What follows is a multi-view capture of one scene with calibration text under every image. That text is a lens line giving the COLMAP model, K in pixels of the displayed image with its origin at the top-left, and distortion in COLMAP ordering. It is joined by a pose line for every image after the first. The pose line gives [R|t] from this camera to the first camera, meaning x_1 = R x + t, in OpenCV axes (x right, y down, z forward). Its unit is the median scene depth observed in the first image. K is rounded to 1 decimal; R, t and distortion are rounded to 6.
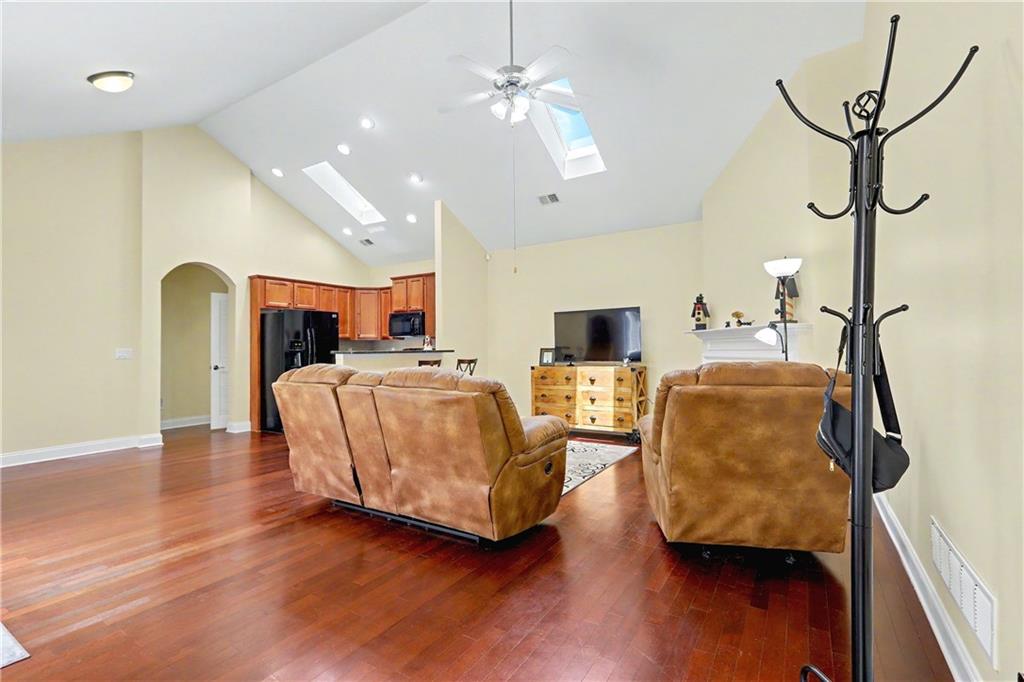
lens RADIAL K [[465.7, 0, 507.1], [0, 465.7, 339.8], [0, 0, 1]] dist [-0.014282, 0.003791]
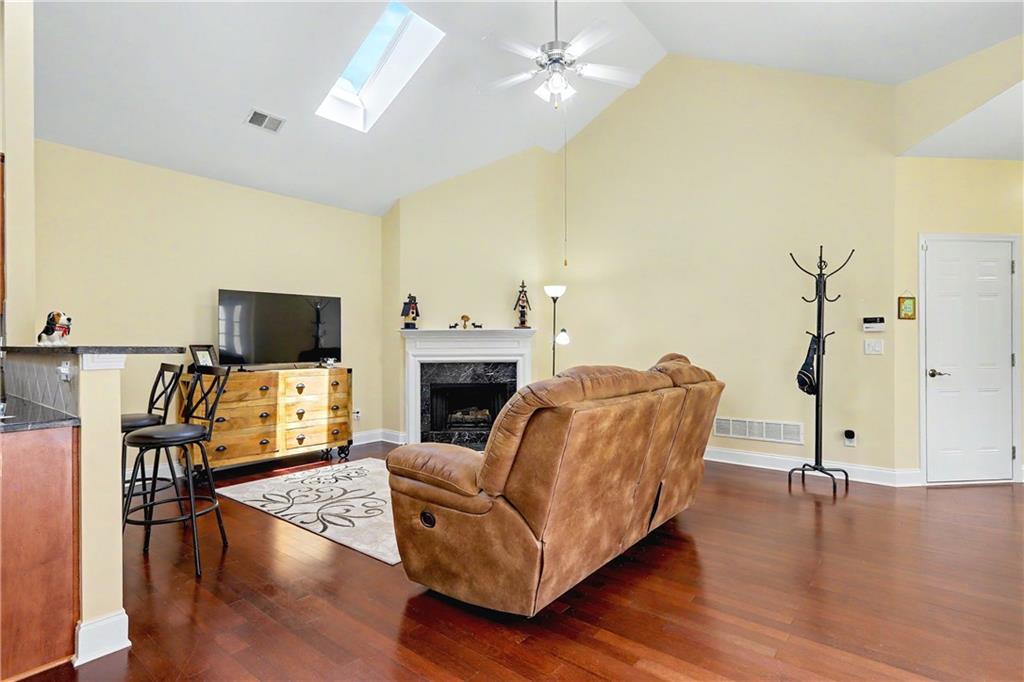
lens RADIAL K [[526.1, 0, 502.1], [0, 526.1, 343.6], [0, 0, 1]] dist [0.011648, 0.003577]
pose [[0.116975, 0.013334, 0.993045, -0.542914], [-0.019403, 0.999750, -0.011138, 0.015840], [-0.992945, -0.017965, 0.117205, 0.500988]]
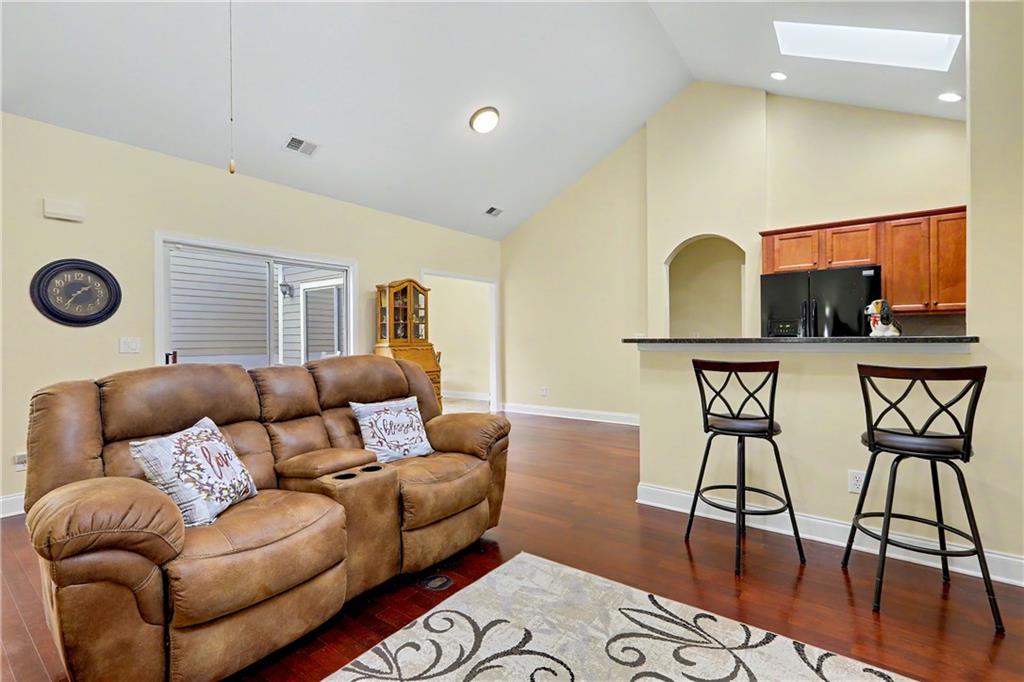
lens RADIAL K [[465.7, 0, 505.1], [0, 465.7, 335.3], [0, 0, 1]] dist [-0.014282, 0.003791]
pose [[-0.080657, 0.006111, -0.996723, 0.226988], [0.029598, 0.999555, 0.003733, 0.009601], [0.996302, -0.029200, -0.080802, 0.647432]]
